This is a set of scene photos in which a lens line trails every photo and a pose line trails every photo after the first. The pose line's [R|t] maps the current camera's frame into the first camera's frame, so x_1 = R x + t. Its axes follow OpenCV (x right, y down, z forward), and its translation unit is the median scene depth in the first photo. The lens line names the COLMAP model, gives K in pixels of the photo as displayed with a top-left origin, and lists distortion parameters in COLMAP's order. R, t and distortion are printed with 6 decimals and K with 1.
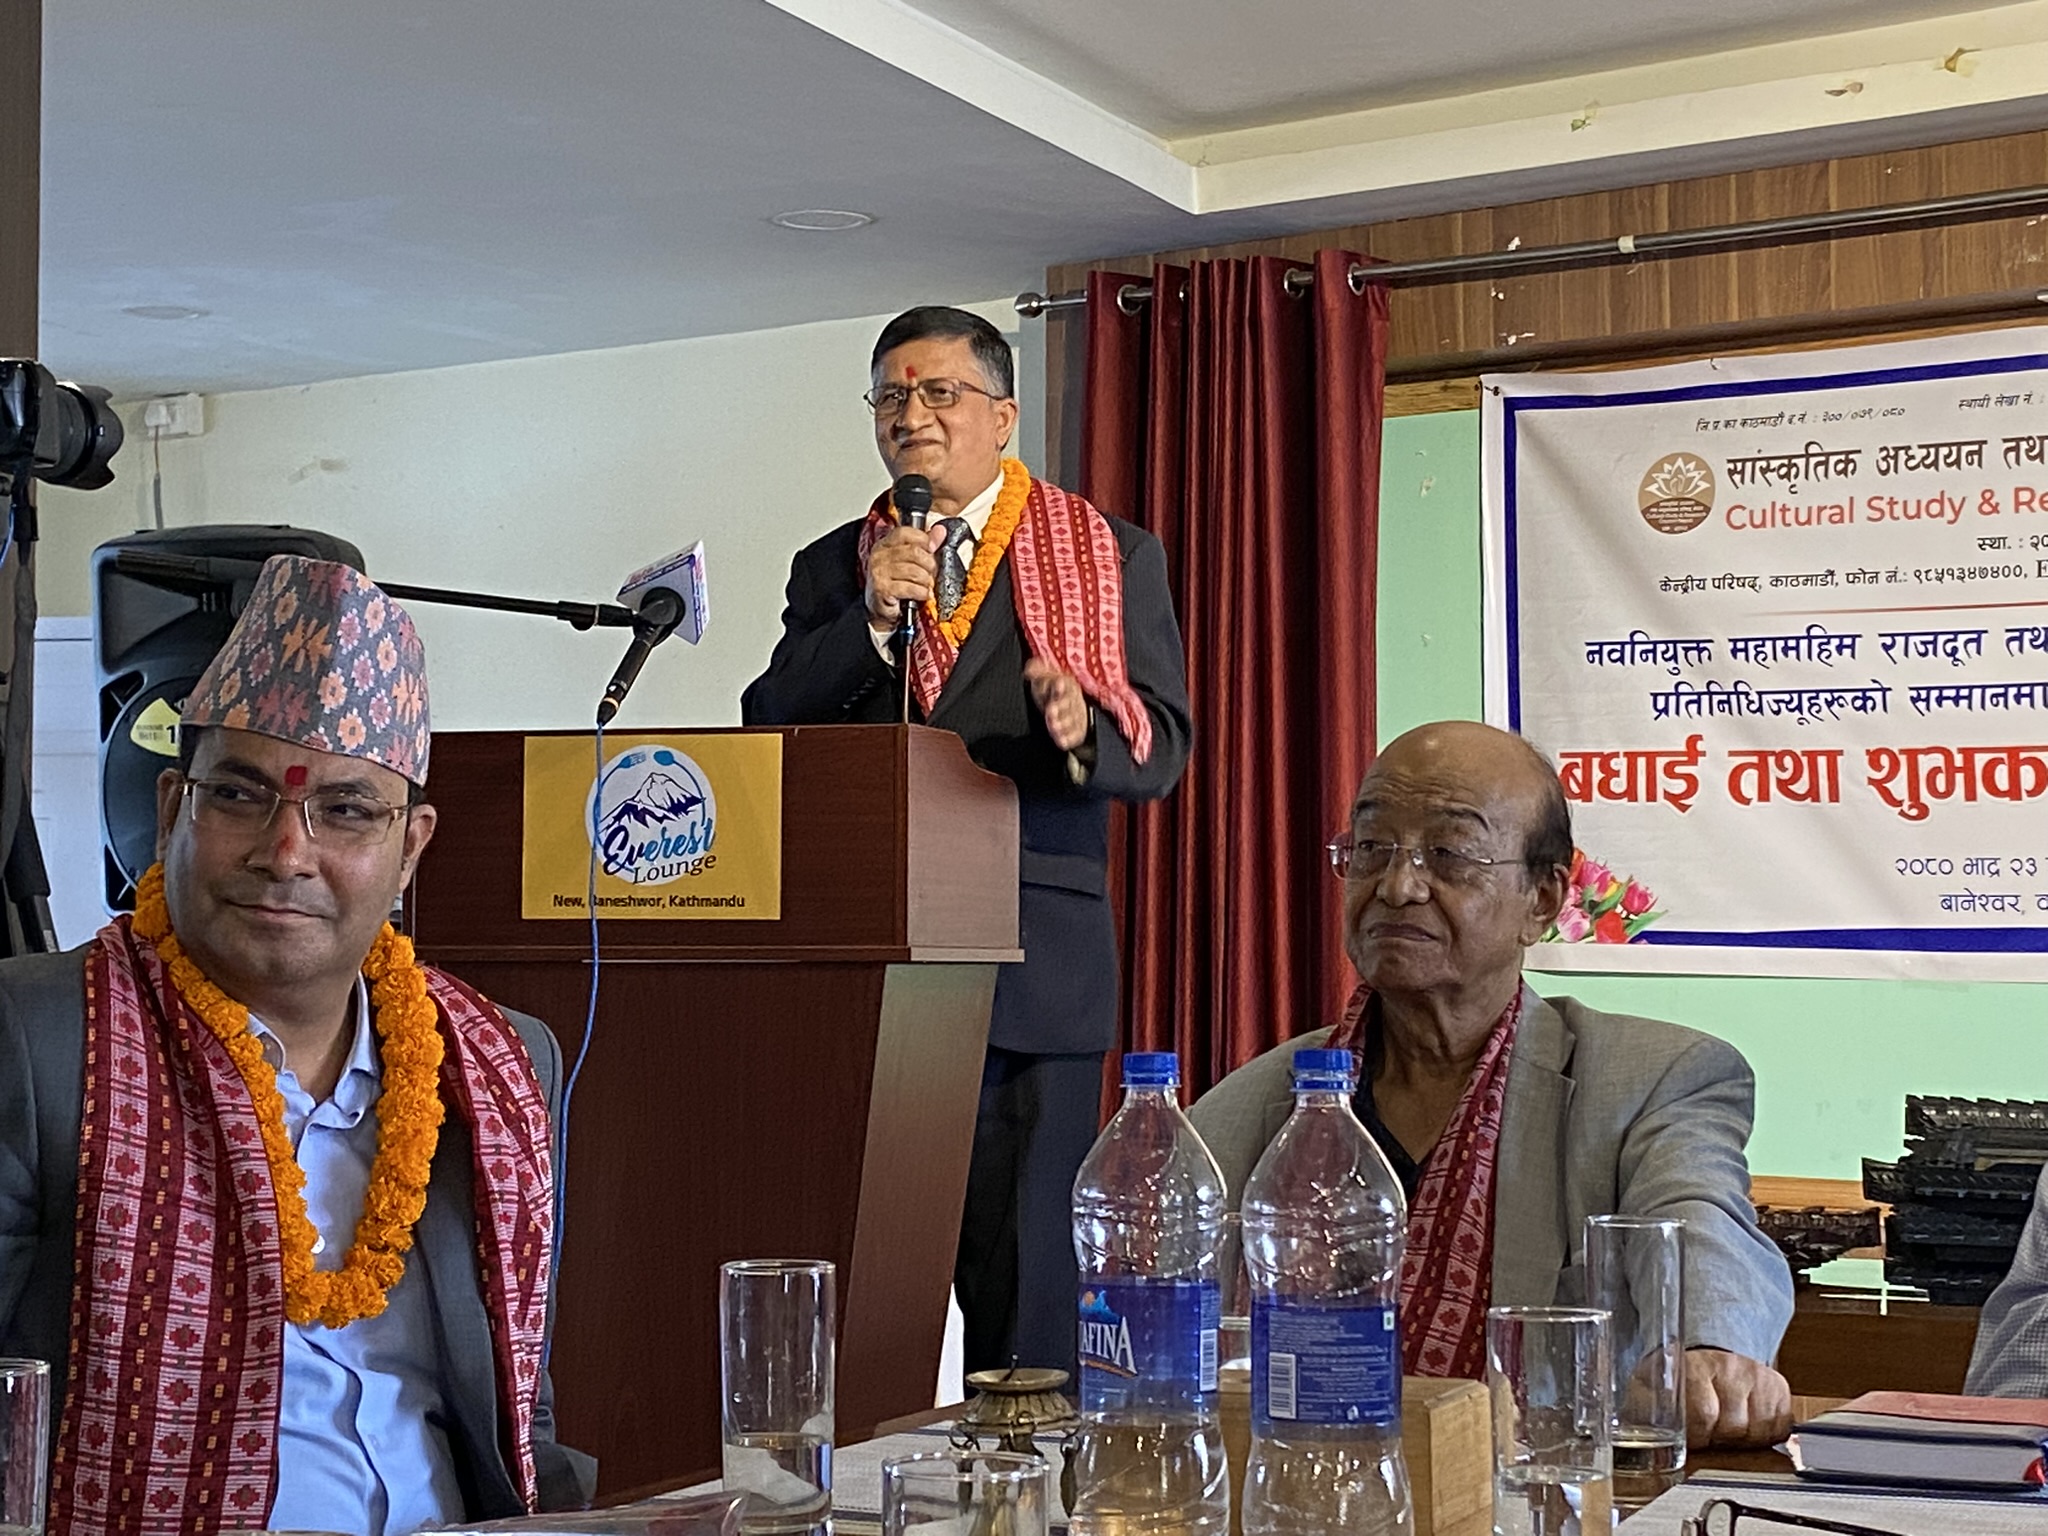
lens RADIAL K [[3746.5, 0, 1105.0], [0, 3746.5, 767.6], [0, 0, 1]] dist [0.271916, -1.264550]
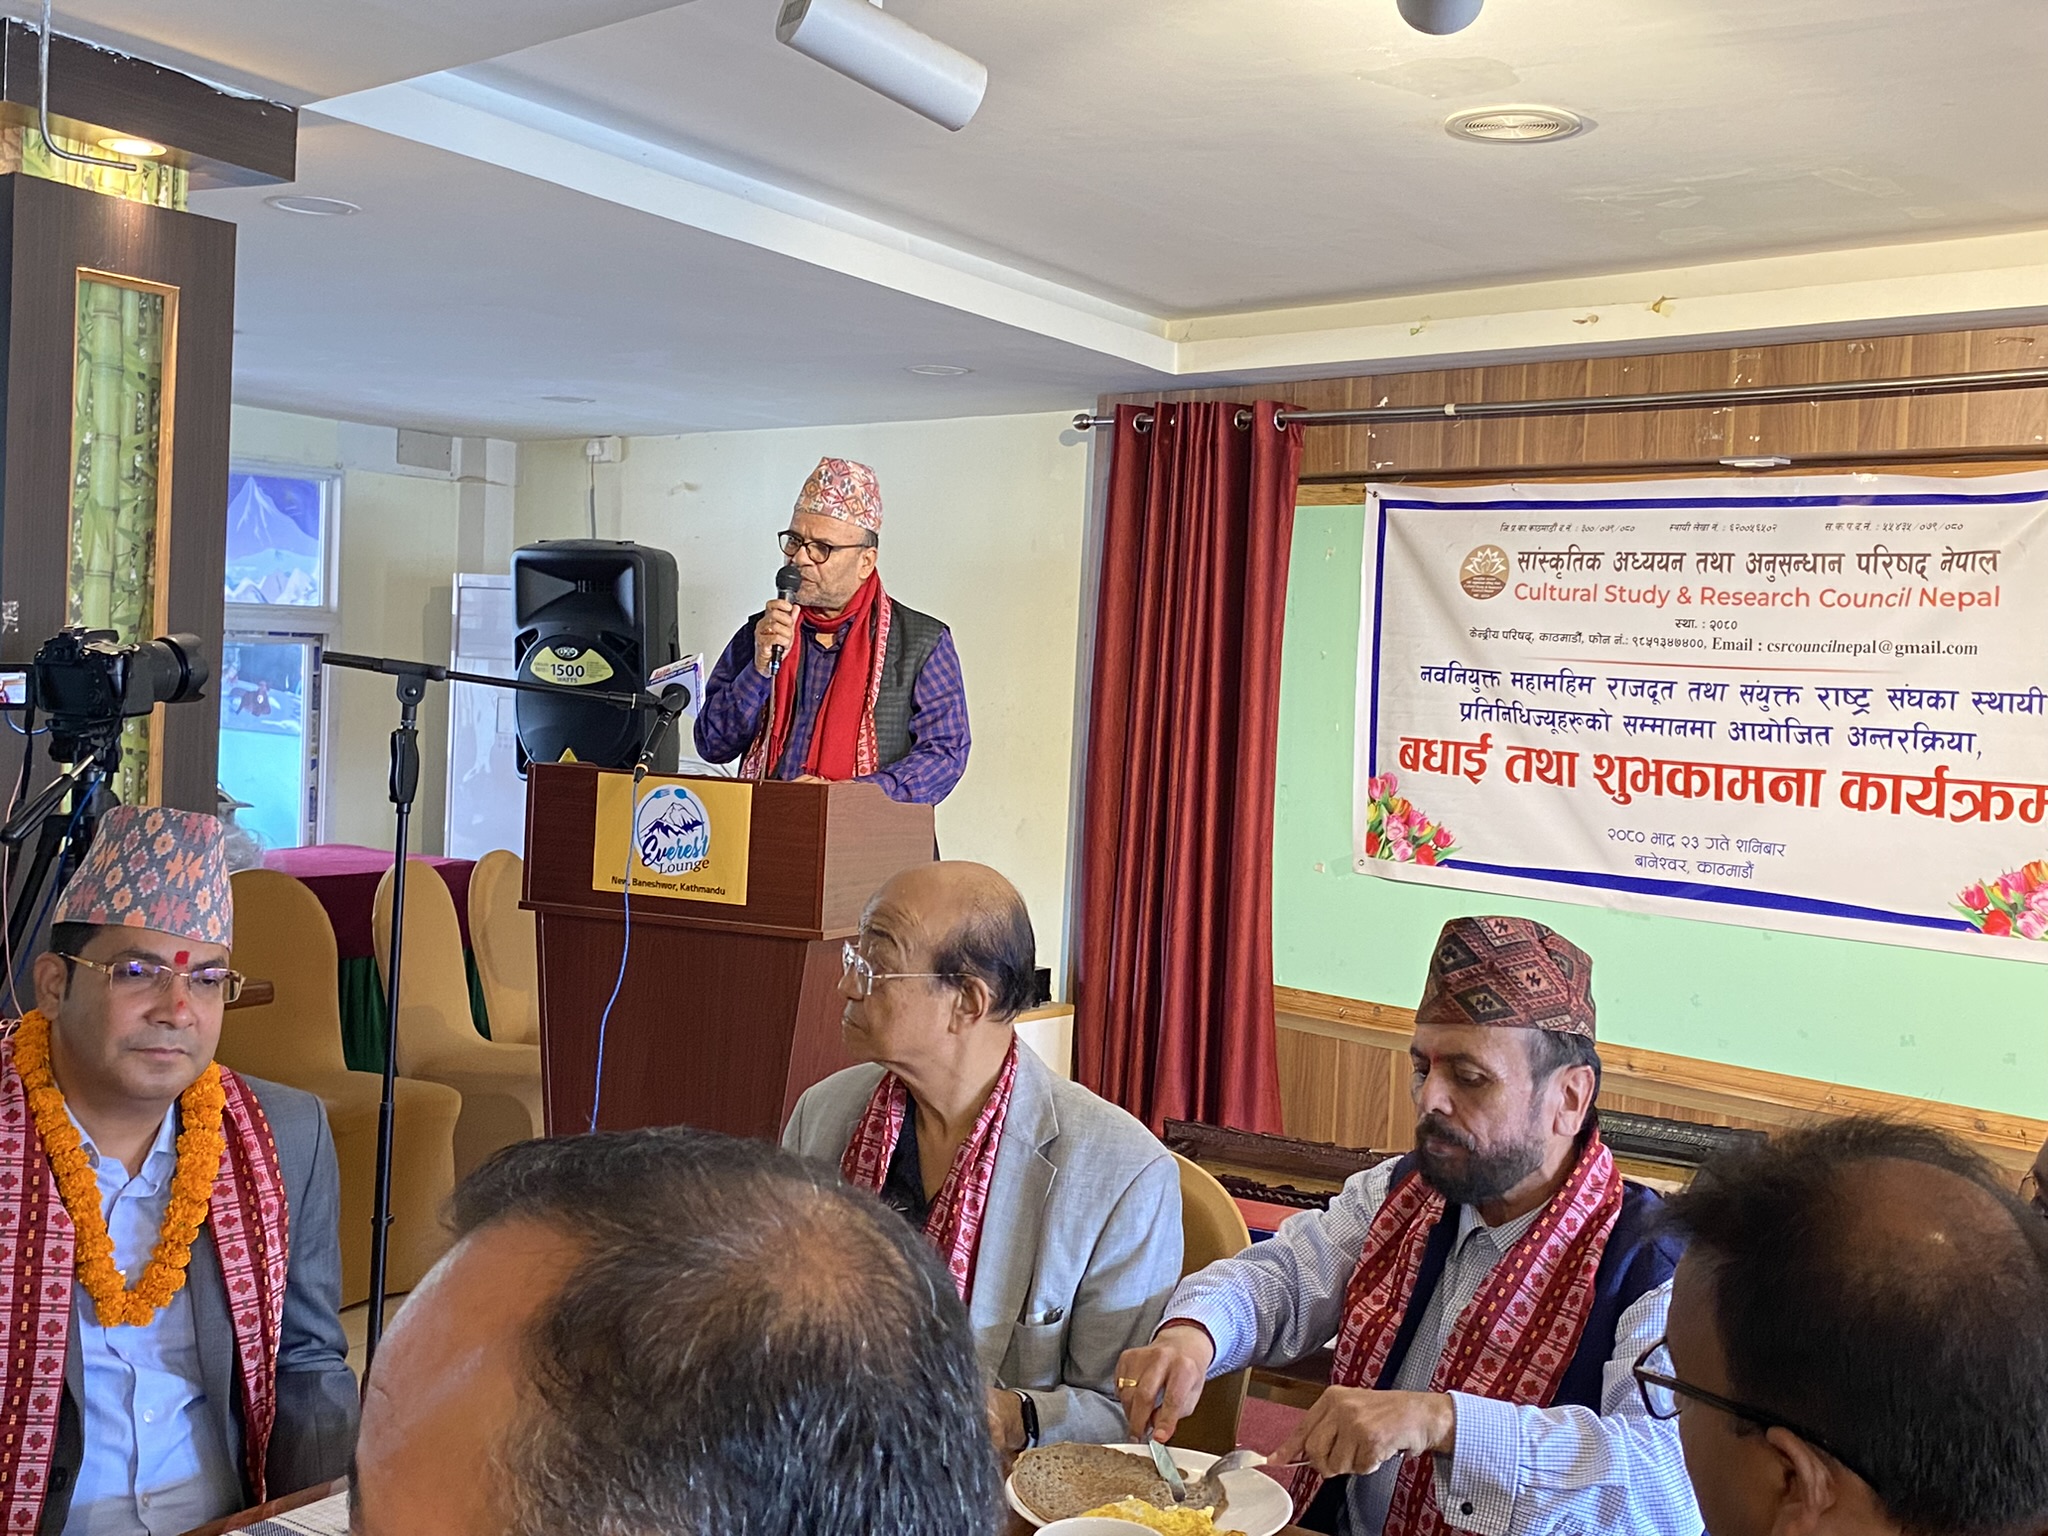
lens RADIAL K [[2262.9, 0, 1024.0], [0, 2262.9, 768.0], [0, 0, 1]] dist [0.147782, -0.452838]
pose [[0.988409, 0.053440, -0.142095, 0.105963], [-0.040842, 0.995090, 0.090150, -0.071074], [0.146215, -0.083302, 0.985739, 0.074756]]
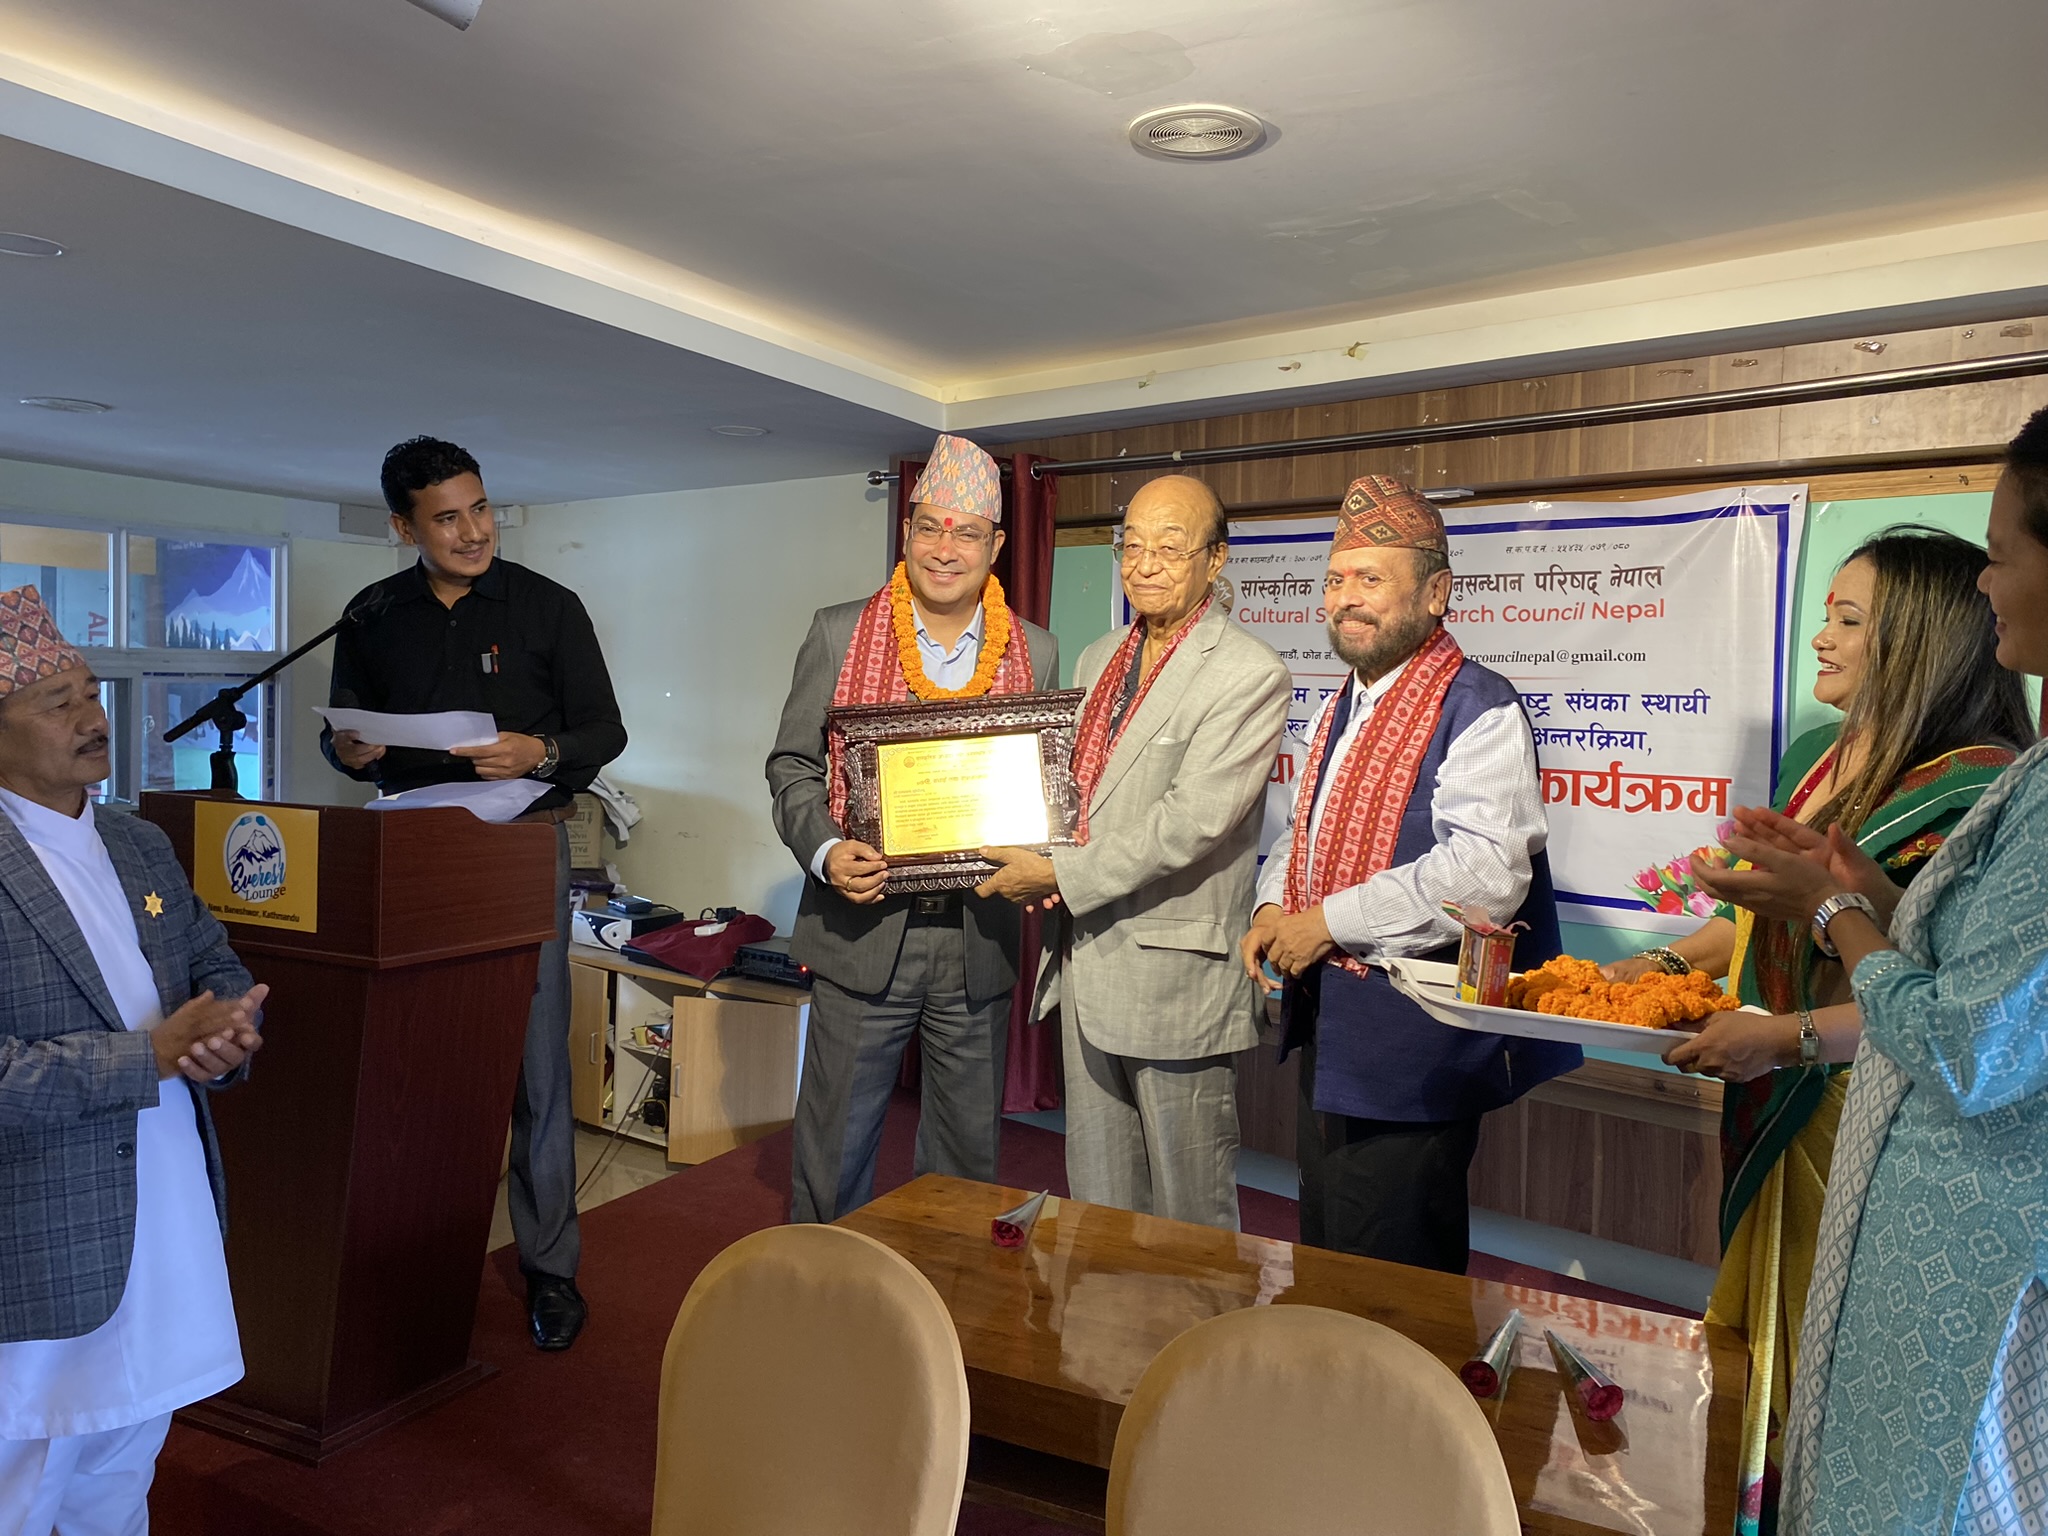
lens RADIAL K [[1556.5, 0, 1027.8], [0, 1556.5, 740.8], [0, 0, 1]] dist [0.144882, -0.392223]
pose [[0.995177, 0.029744, -0.093472, 0.139042], [-0.022522, 0.996746, 0.077396, -0.063042], [0.095470, -0.074918, 0.992609, 0.282729]]
